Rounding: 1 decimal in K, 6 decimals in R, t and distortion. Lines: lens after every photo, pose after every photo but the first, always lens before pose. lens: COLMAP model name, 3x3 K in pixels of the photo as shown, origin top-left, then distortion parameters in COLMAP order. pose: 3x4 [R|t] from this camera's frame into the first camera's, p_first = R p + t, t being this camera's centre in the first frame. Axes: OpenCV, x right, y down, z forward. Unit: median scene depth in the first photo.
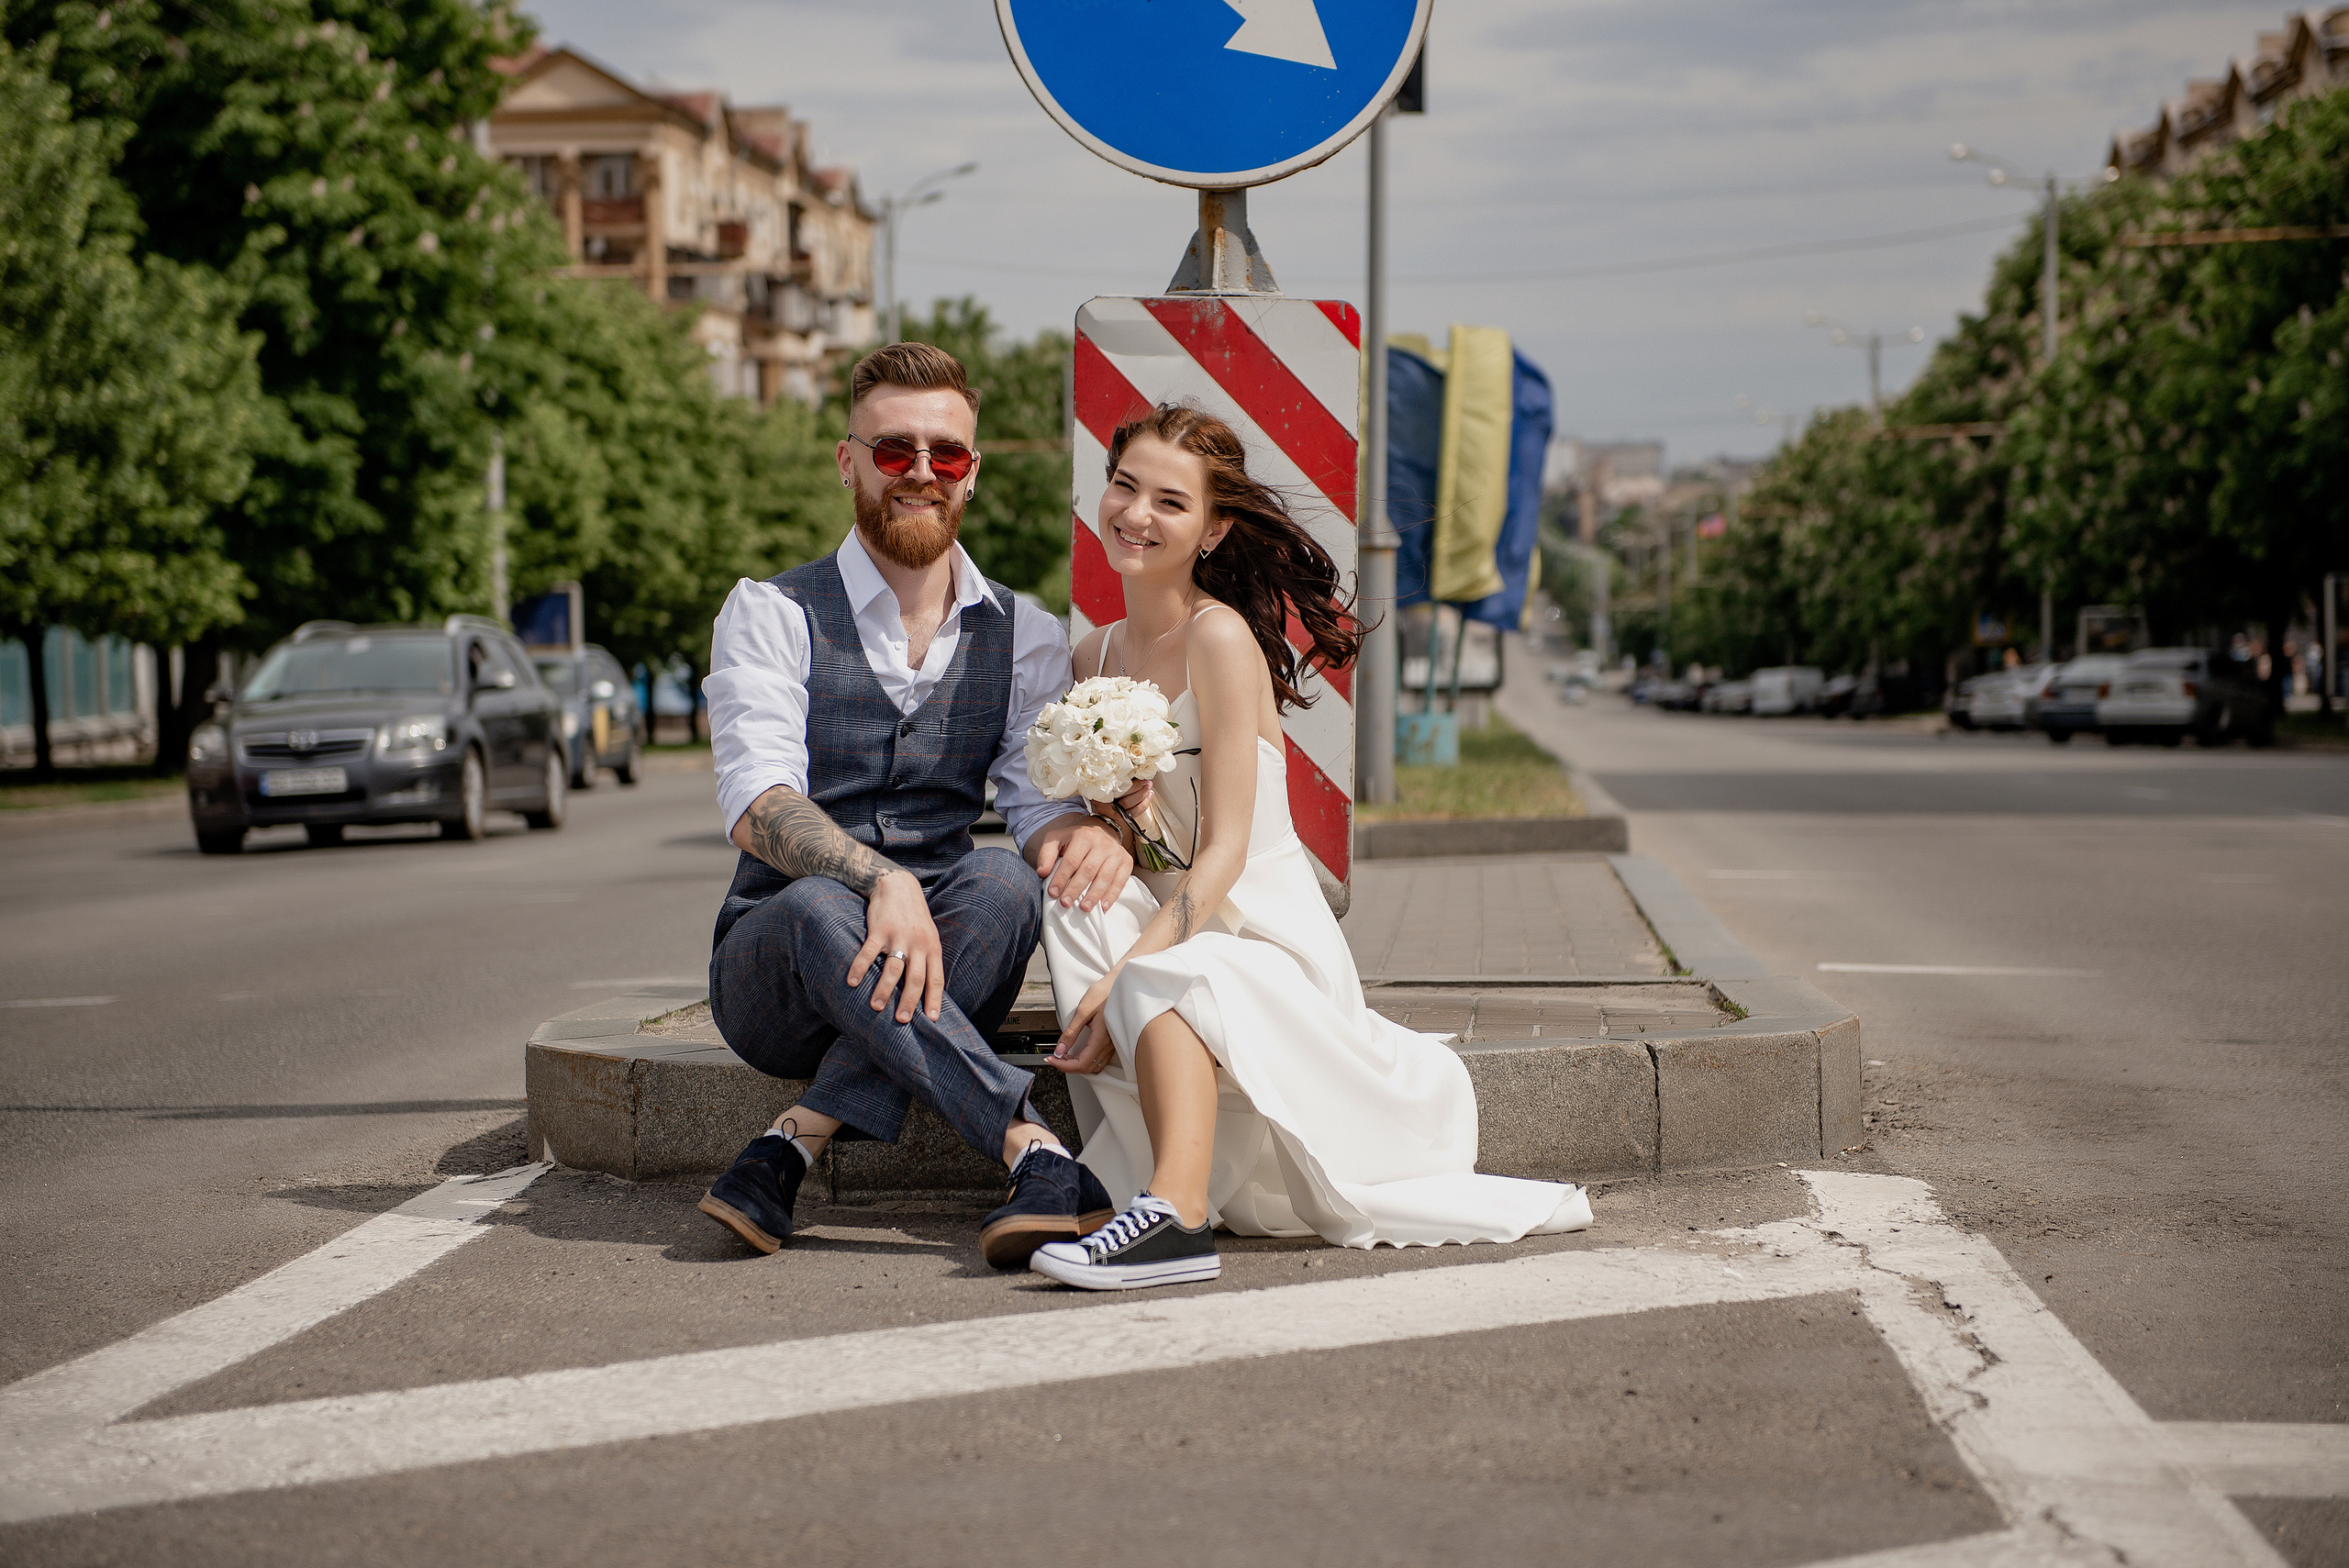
lens RADIAL K [[4638.2, 0, 1174.5], [0, 4638.2, 784.0], [0, 0, 1]] dist [0.122053, -0.150660]
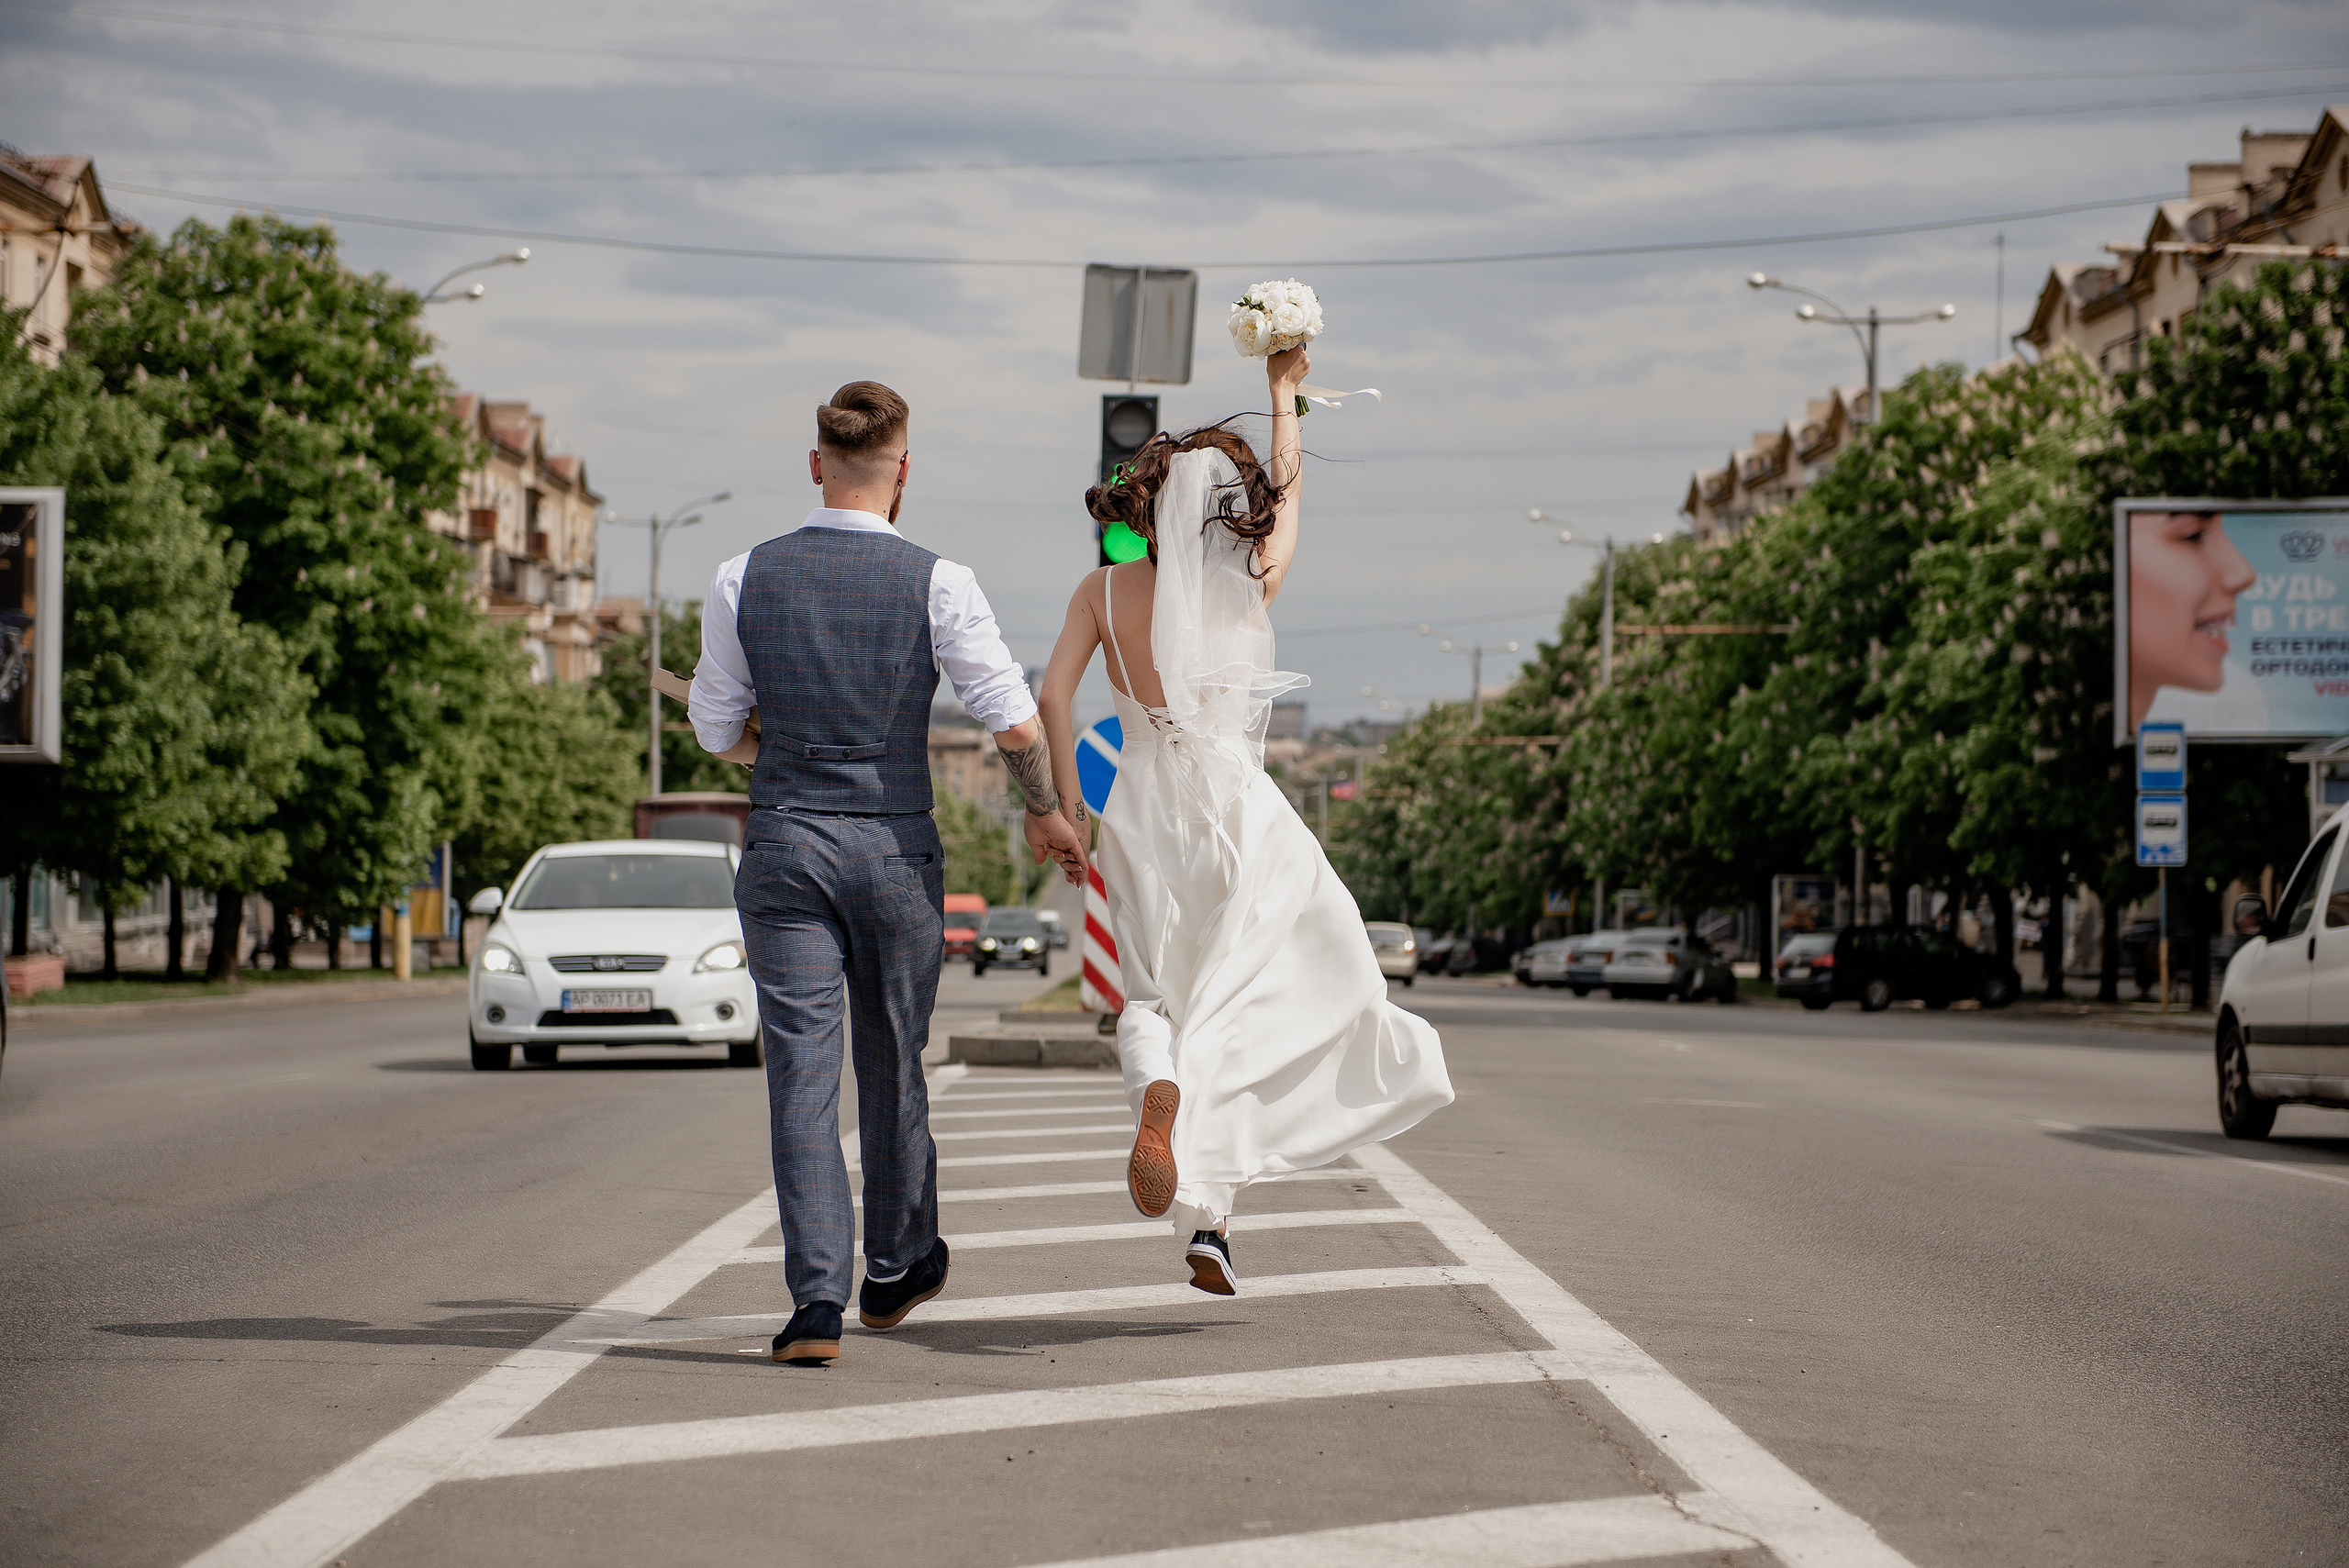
lens RADIAL K [[4495.2, 0, 1180.5], [0, 4495.2, 787.4], [0, 0, 1]] dist [0.068986, -0.153495]
pose [[0.996499, 0.031451, 0.077460, -0.019646], [-0.027306, 0.998167, -0.054003, 0.003490], [-0.079016, 0.051699, 0.995532, -0.229065]]
